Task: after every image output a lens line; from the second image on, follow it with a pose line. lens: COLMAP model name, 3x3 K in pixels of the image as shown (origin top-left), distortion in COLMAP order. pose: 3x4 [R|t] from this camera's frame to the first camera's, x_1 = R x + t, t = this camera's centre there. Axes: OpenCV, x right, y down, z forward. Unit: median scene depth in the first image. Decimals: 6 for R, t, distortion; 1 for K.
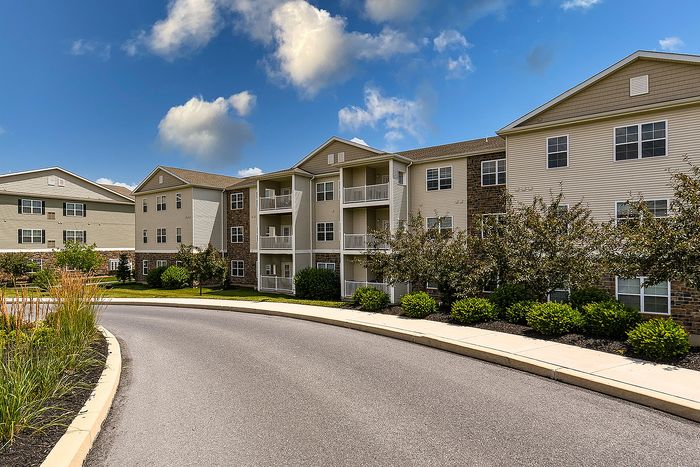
lens RADIAL K [[410.9, 0, 350.0], [0, 410.9, 233.5], [0, 0, 1]] dist [0.034483, -0.000472]
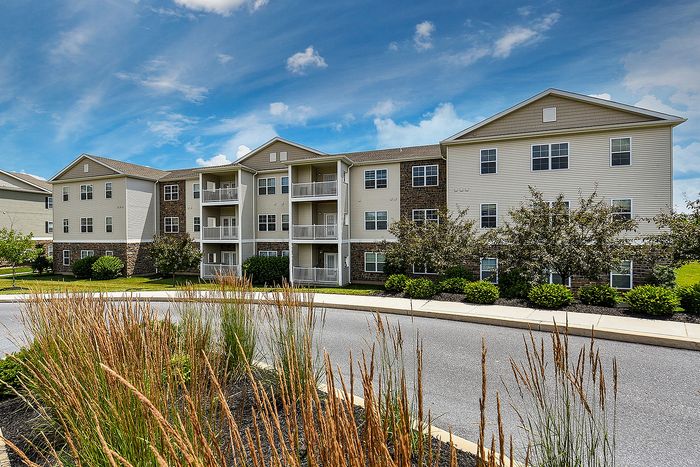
lens RADIAL K [[333.5, 0, 350.0], [0, 333.5, 233.5], [0, 0, 1]] dist [-0.002022, -0.000364]
pose [[0.957997, 0.001777, 0.286773, -0.110743], [-0.008445, 0.999722, 0.022015, 0.002968], [-0.286654, -0.023512, 0.957746, 0.080242]]
